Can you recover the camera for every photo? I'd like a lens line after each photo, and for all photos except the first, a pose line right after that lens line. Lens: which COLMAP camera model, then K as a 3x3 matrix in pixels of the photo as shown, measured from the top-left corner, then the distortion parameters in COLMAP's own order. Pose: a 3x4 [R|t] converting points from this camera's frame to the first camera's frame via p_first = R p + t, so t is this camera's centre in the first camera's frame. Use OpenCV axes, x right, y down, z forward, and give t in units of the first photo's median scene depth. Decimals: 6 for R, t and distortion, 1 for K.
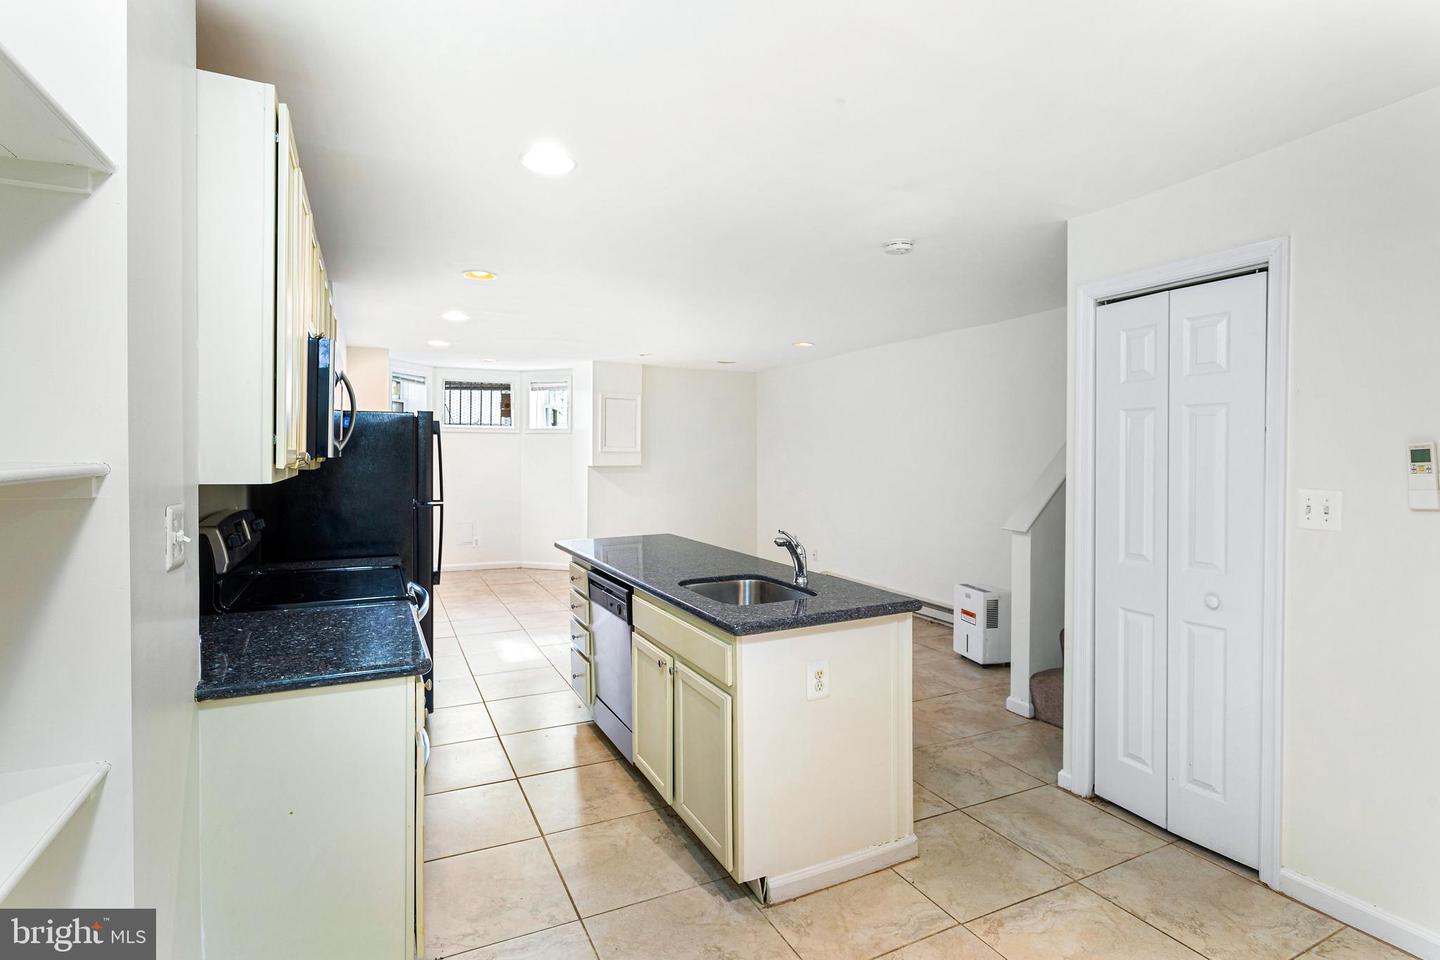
lens RADIAL K [[684.6, 0, 716.9], [0, 684.6, 465.7], [0, 0, 1]] dist [-0.001599, 0.001048]
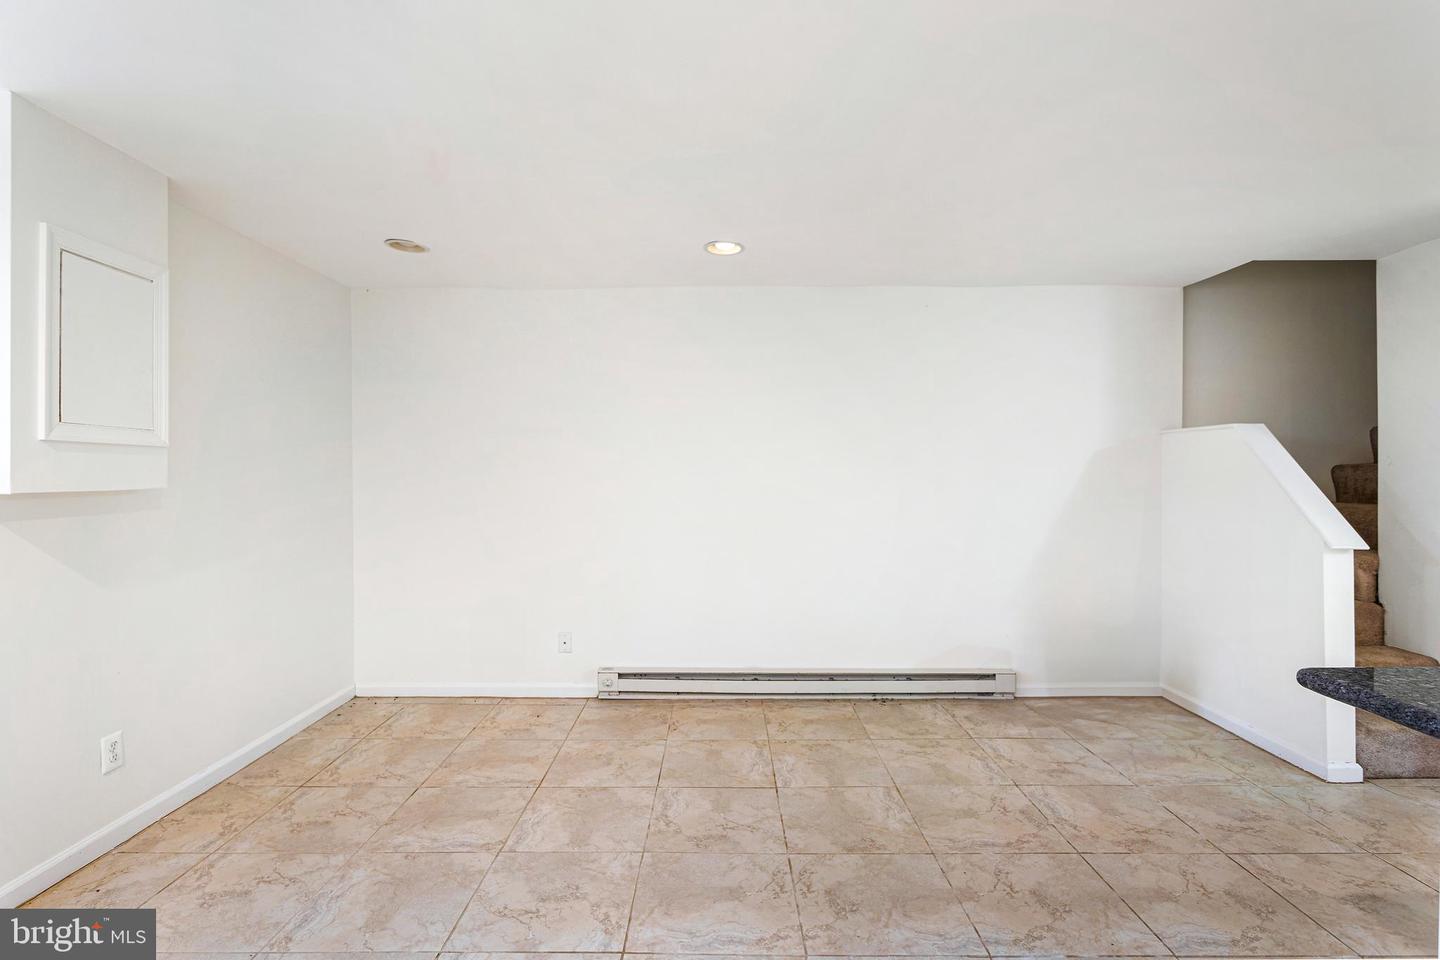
lens RADIAL K [[684.6, 0, 716.9], [0, 684.6, 465.7], [0, 0, 1]] dist [-0.001599, 0.001048]
pose [[0.450400, 0.003440, 0.892820, -0.688752], [0.013847, 0.999845, -0.010838, -0.009482], [-0.892720, 0.017244, 0.450282, 1.513486]]
